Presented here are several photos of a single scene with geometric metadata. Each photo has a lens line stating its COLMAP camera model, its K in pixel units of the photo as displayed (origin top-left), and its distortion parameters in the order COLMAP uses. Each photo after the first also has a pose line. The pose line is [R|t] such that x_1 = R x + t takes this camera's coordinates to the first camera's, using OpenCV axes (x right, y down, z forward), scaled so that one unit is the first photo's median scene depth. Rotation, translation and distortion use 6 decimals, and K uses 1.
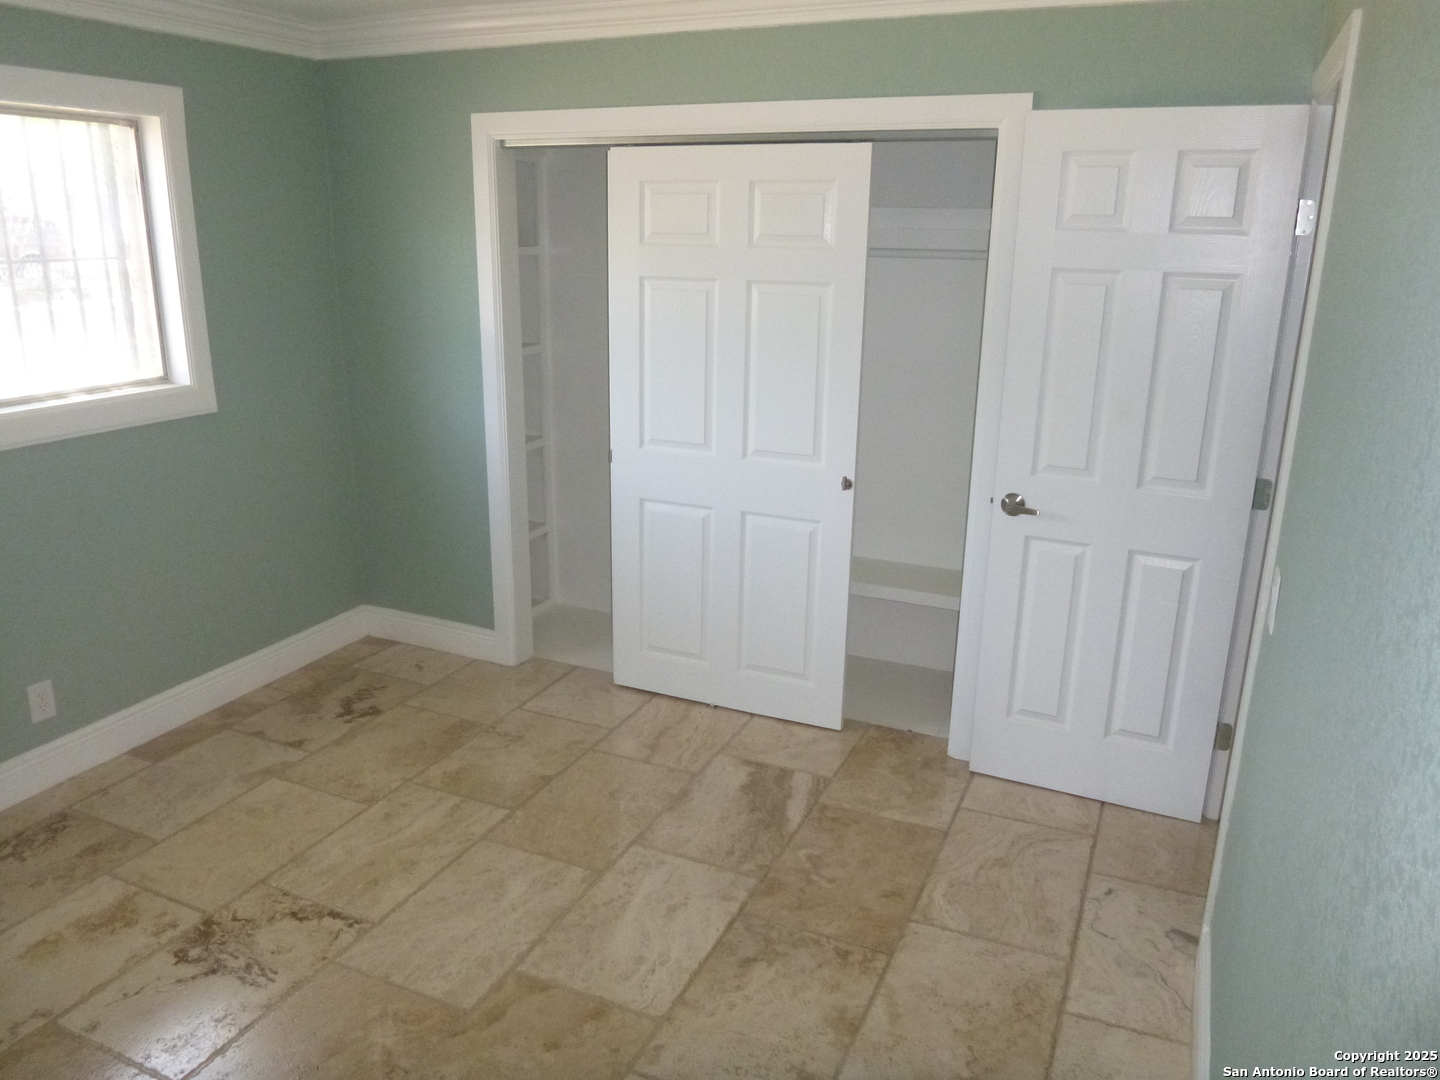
lens RADIAL K [[1069.0, 0, 718.4], [0, 1069.0, 540.5], [0, 0, 1]] dist [-0.047580, 0.008213]
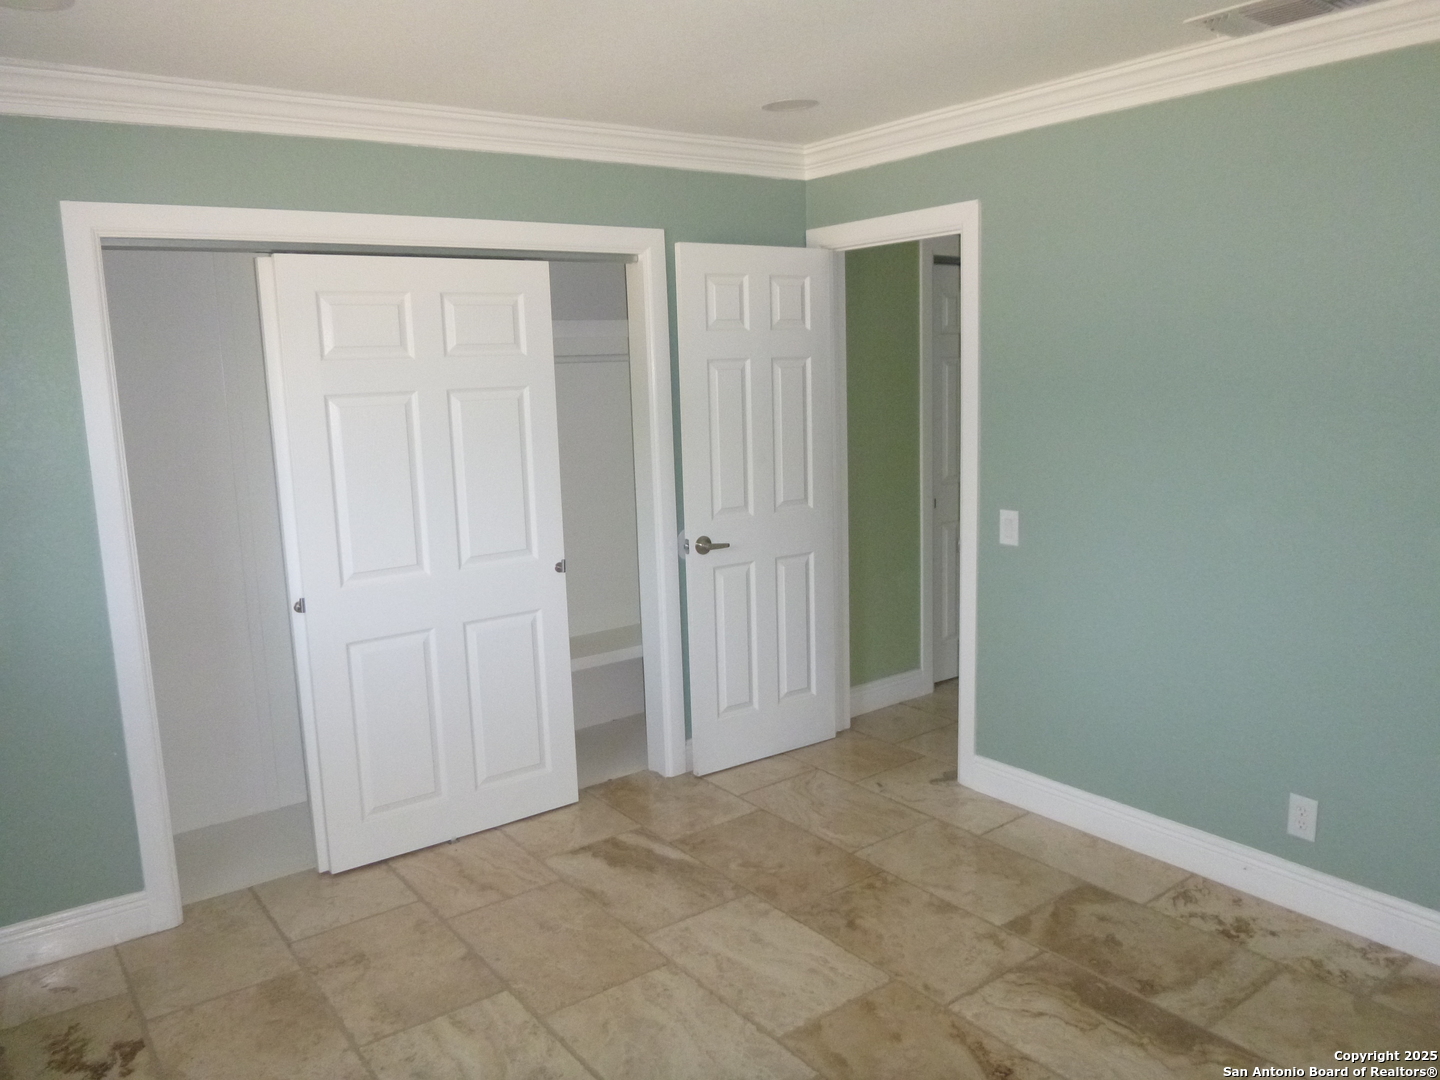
lens RADIAL K [[1069.0, 0, 719.6], [0, 1069.0, 539.4], [0, 0, 1]] dist [-0.047580, 0.008213]
pose [[0.479618, -0.171924, 0.860470, -0.770928], [0.279959, 0.959350, 0.035634, -0.078145], [-0.831619, 0.223806, 0.508253, 0.329365]]
